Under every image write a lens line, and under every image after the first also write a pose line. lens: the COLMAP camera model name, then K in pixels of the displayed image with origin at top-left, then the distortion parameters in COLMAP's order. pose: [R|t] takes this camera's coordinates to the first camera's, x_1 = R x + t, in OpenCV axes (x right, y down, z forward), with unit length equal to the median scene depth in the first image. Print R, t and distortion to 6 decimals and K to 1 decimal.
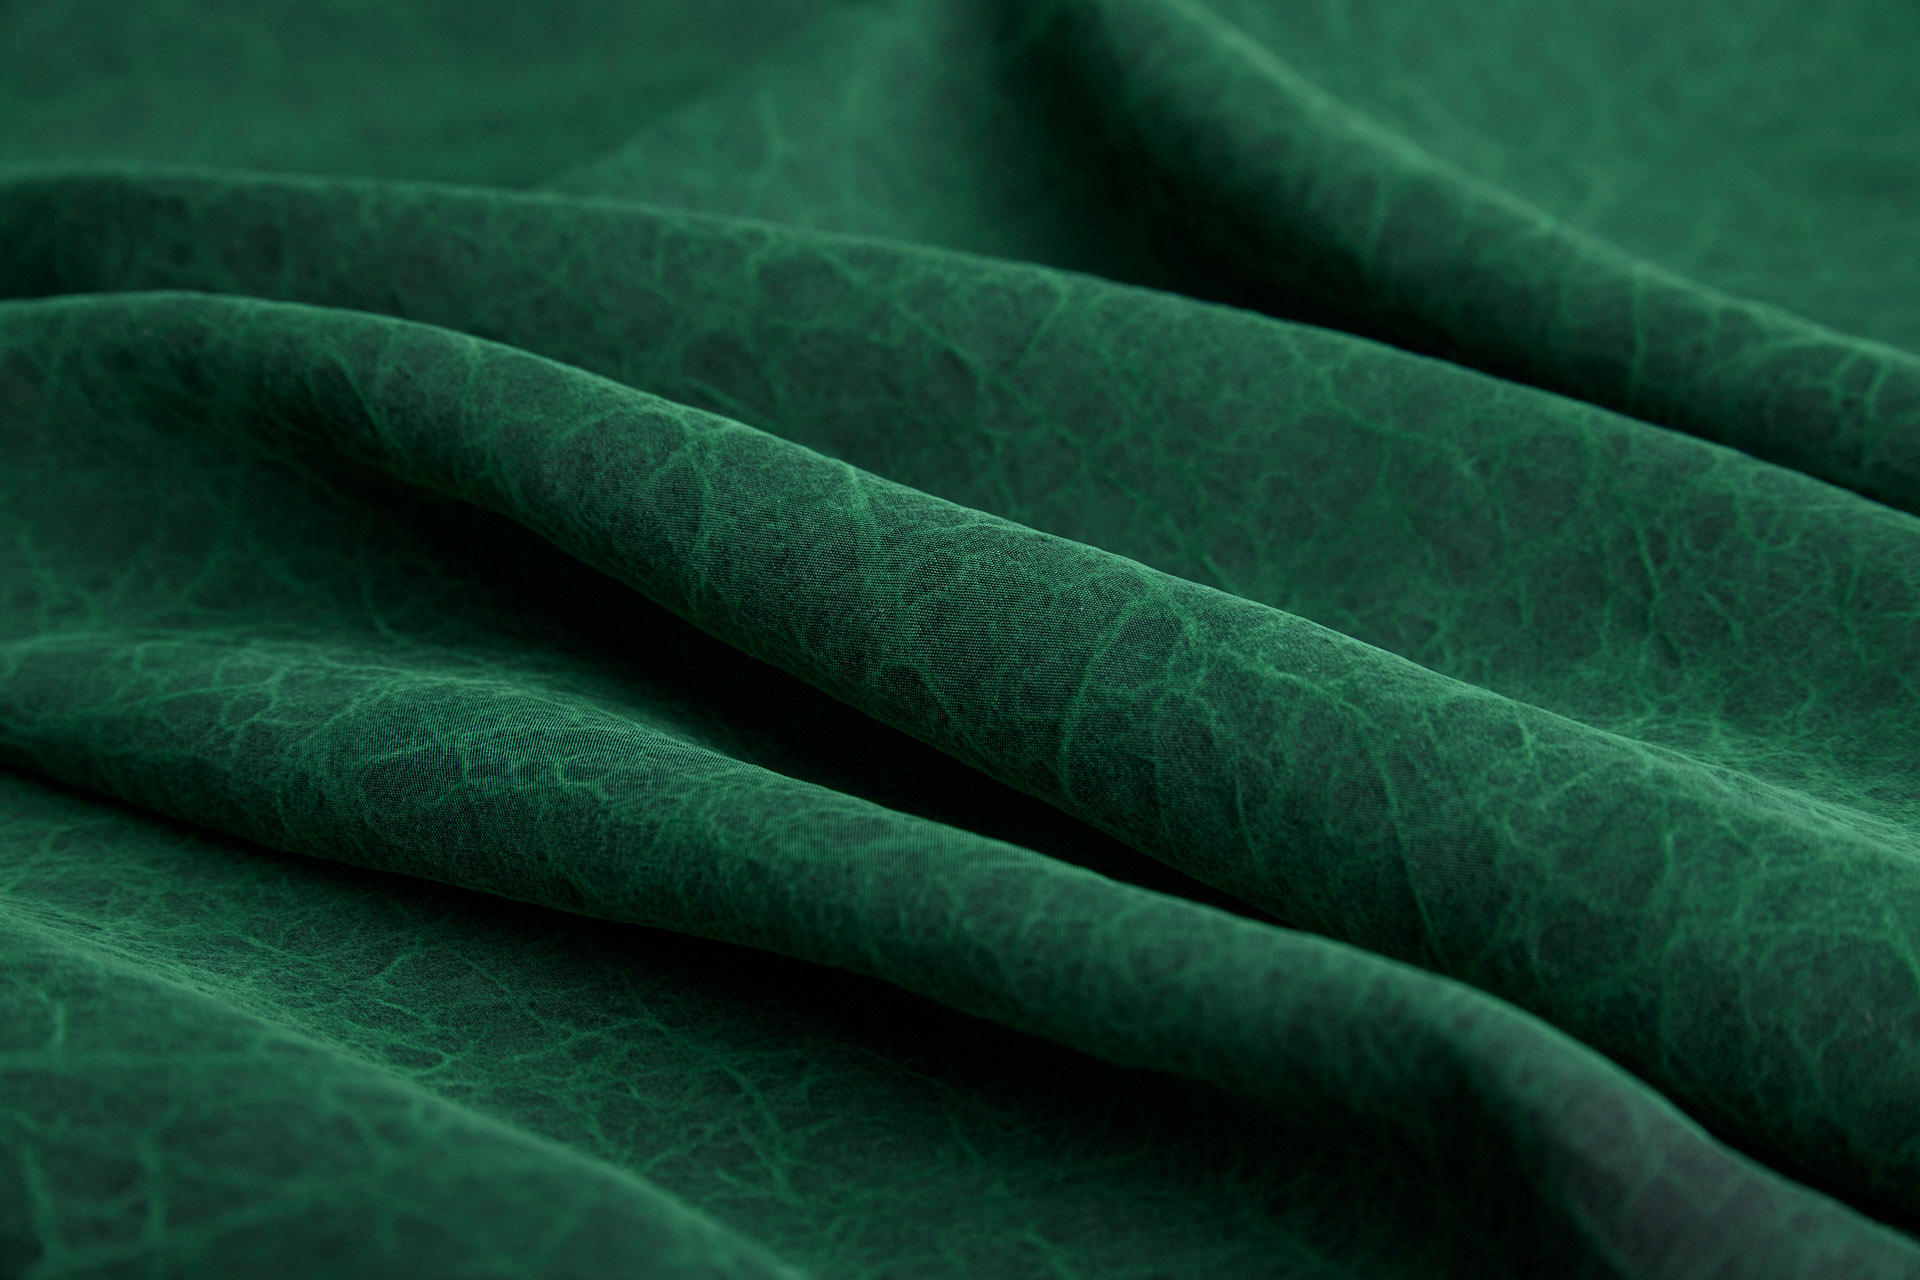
lens RADIAL K [[4394.8, 0, 960.0], [0, 4394.8, 640.0], [0, 0, 1]] dist [-0.385597, 0.431675]
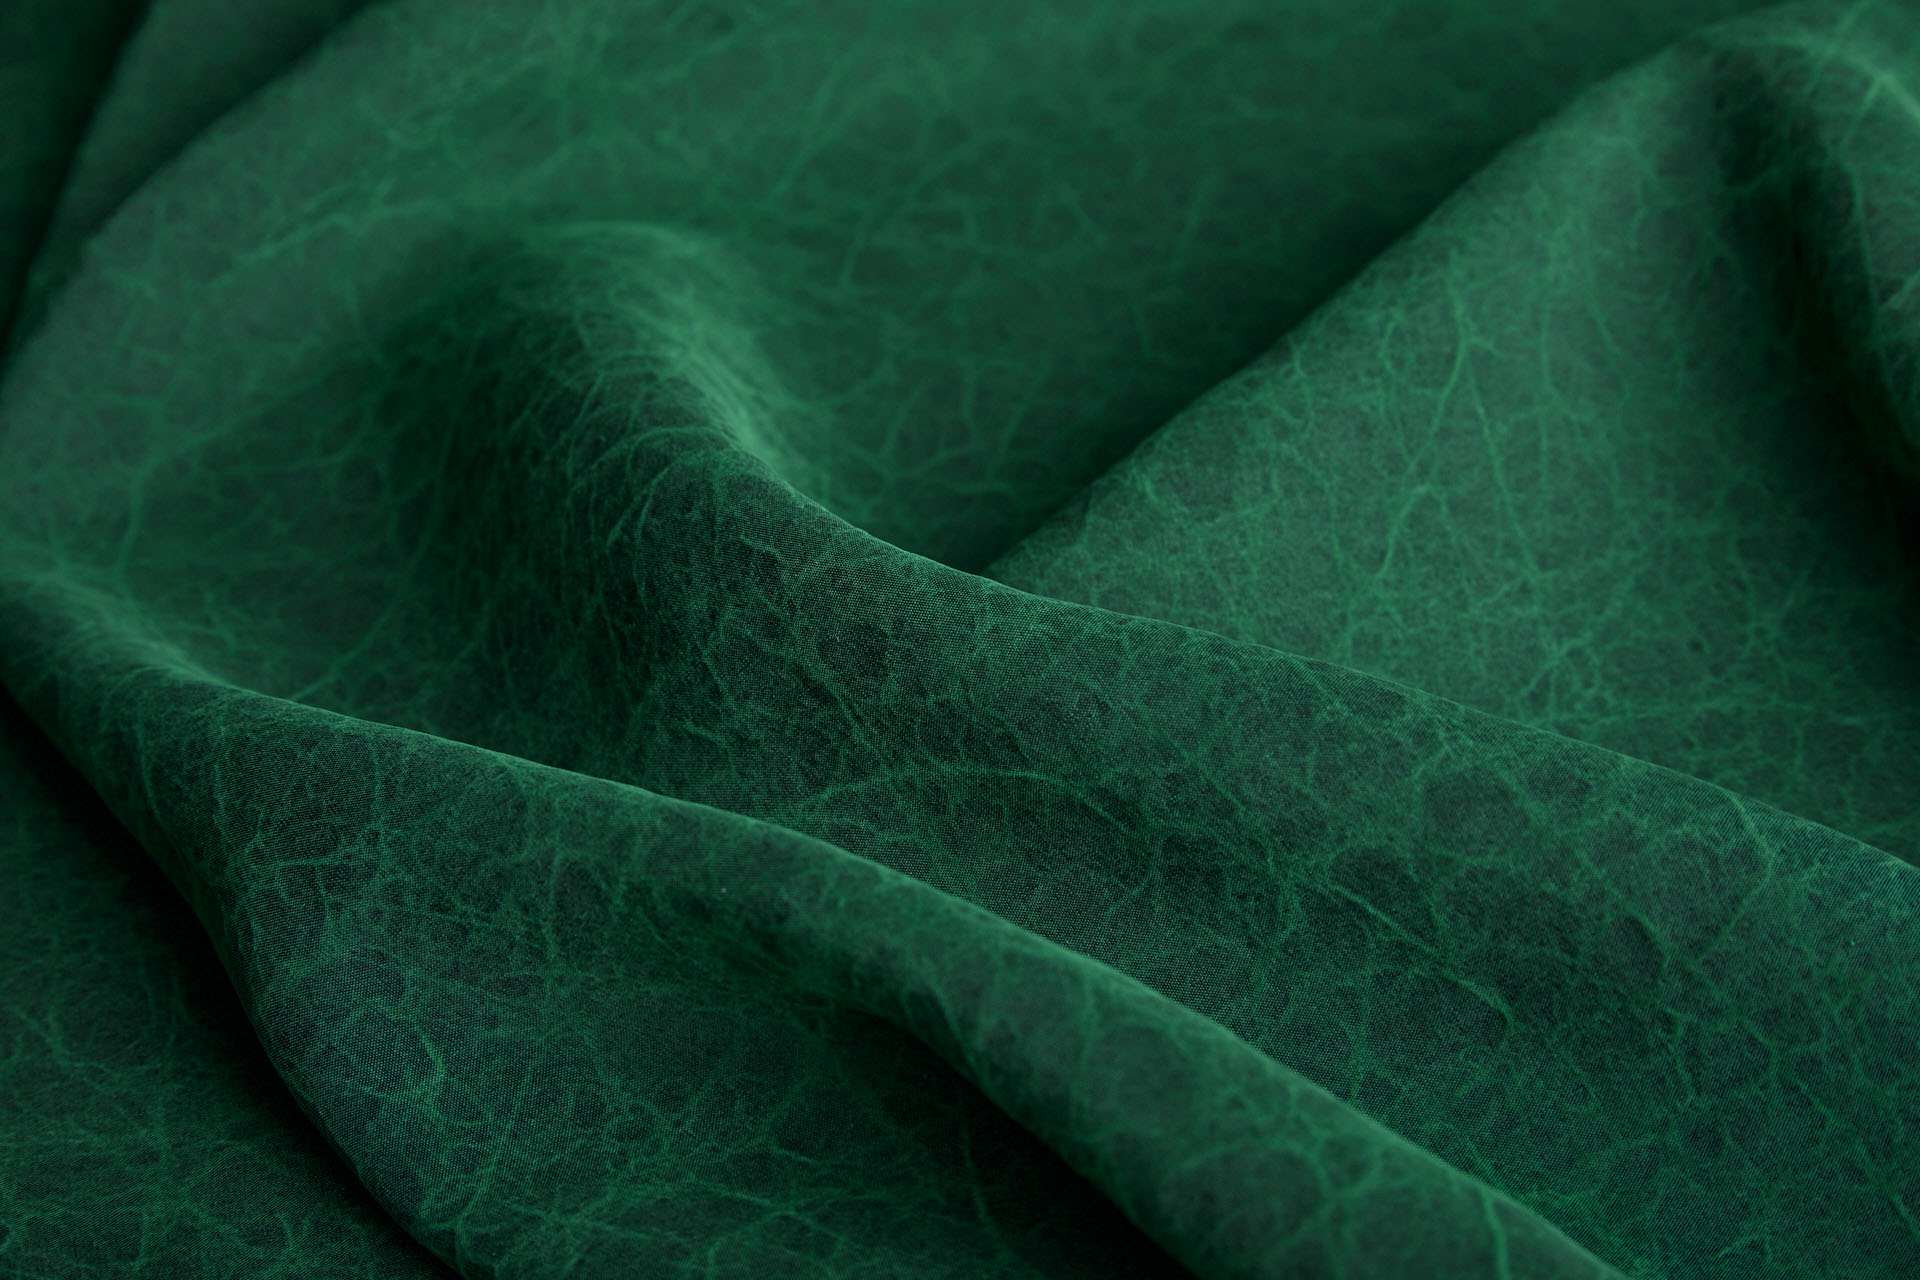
lens RADIAL K [[4394.8, 0, 960.0], [0, 4394.8, 640.0], [0, 0, 1]] dist [-0.385597, 0.431675]
pose [[0.987060, 0.071677, -0.143438, -0.014926], [-0.026858, 0.955798, 0.292796, -0.376033], [0.158085, -0.285155, 0.945355, 0.172769]]
